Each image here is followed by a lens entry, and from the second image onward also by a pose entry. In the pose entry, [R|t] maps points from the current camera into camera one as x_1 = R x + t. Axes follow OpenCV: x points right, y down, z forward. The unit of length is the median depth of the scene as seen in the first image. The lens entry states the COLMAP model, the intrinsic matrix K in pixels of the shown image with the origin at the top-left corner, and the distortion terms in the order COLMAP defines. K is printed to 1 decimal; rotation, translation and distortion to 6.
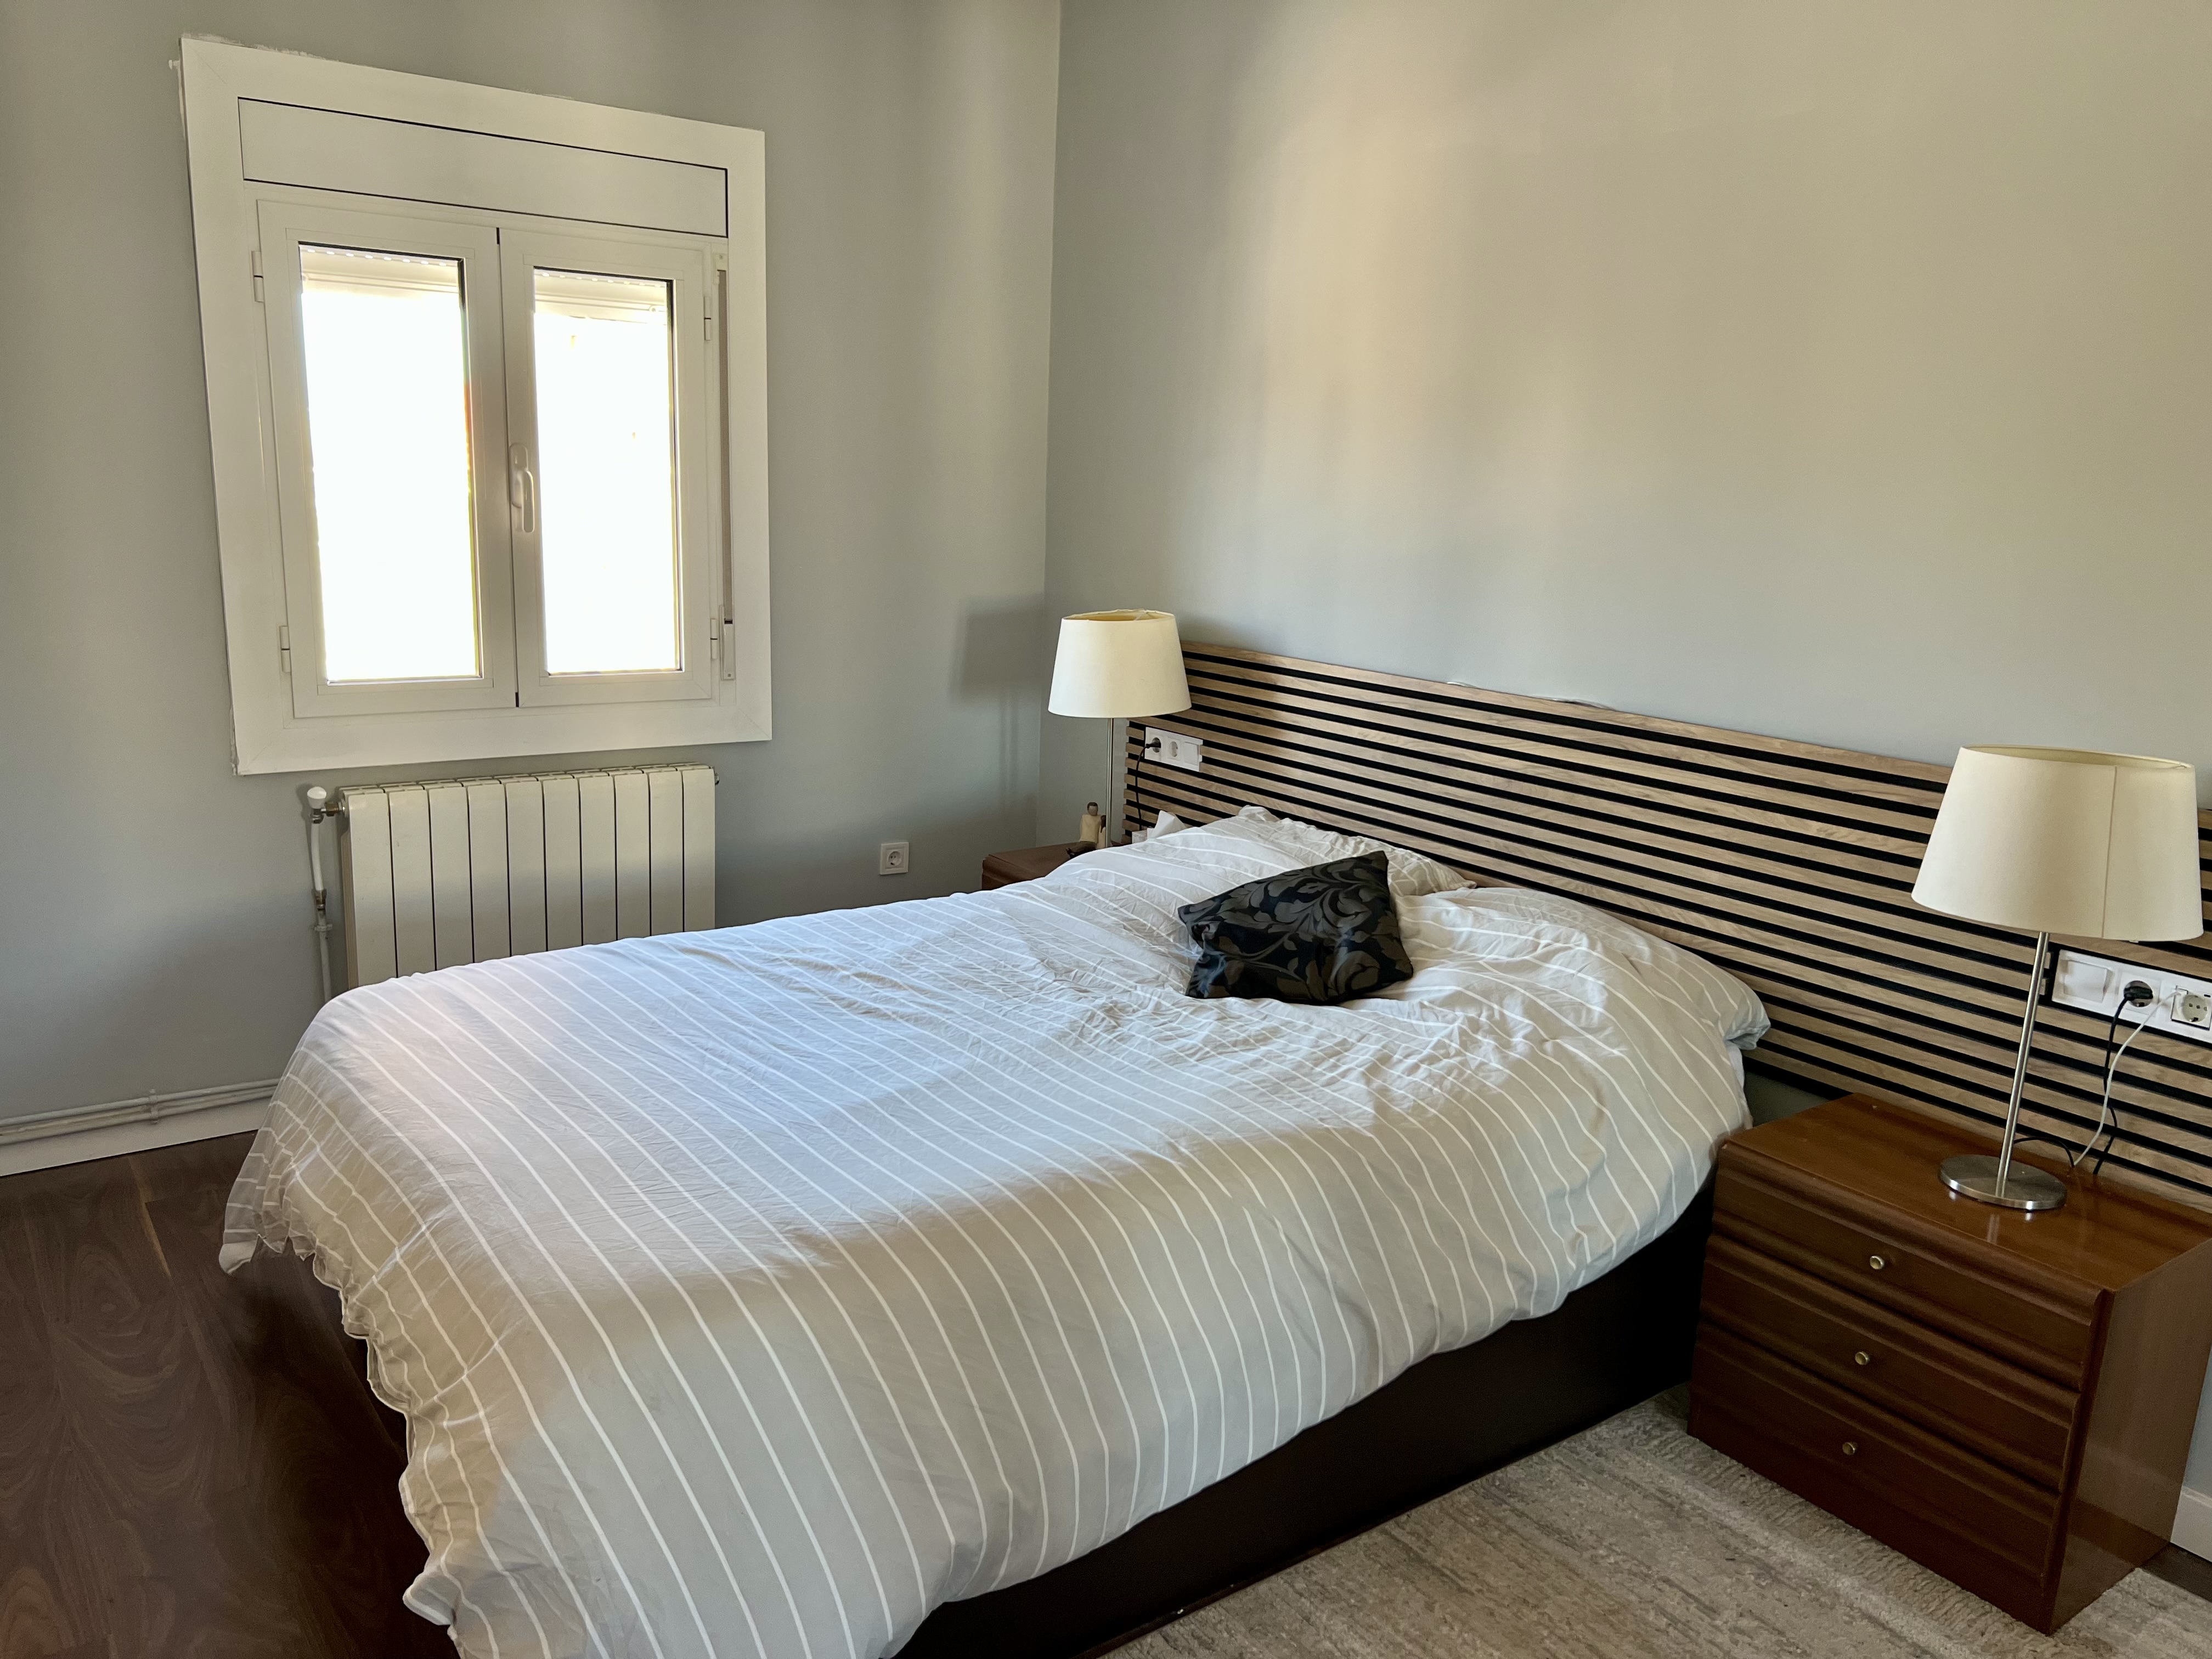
lens RADIAL K [[1647.5, 0, 1114.6], [0, 1647.5, 826.8], [0, 0, 1]] dist [0.053905, -0.065871]
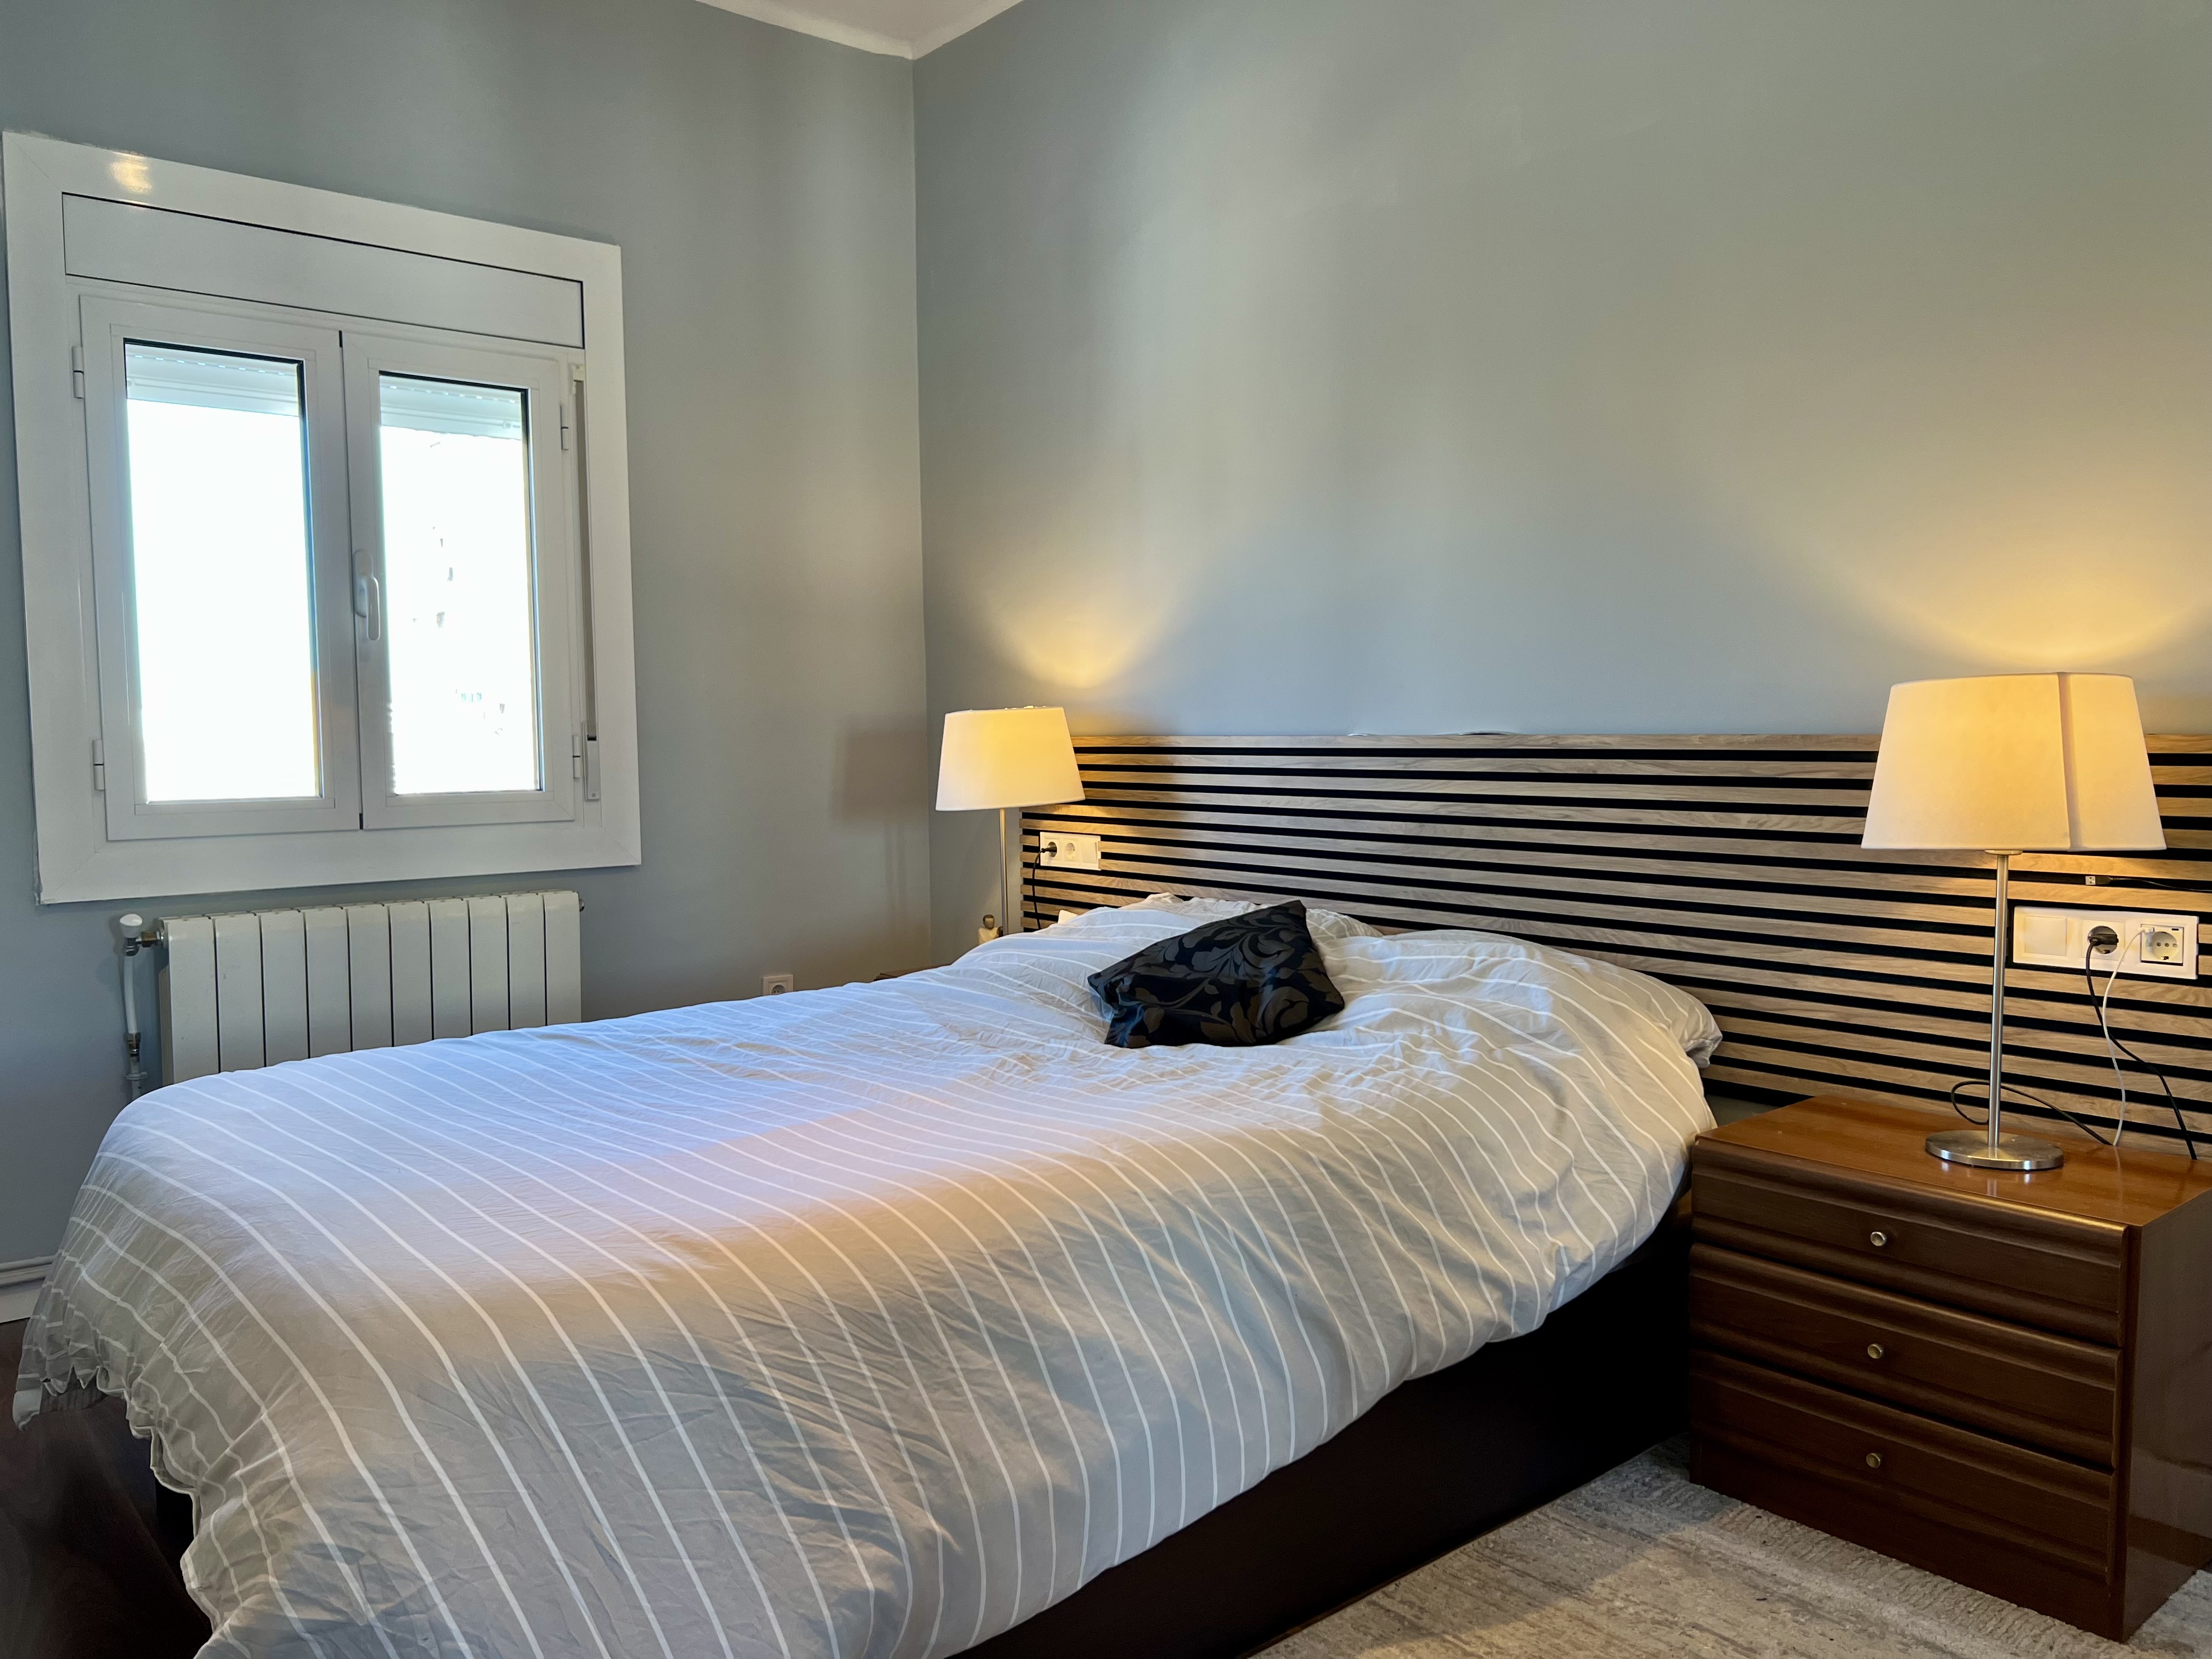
lens RADIAL K [[1647.5, 0, 1114.6], [0, 1647.5, 826.8], [0, 0, 1]] dist [0.053905, -0.065871]
pose [[0.995897, -0.053738, 0.072814, -0.011737], [0.063873, 0.987383, -0.144900, 0.125939], [-0.064109, 0.148956, 0.986763, 0.080832]]
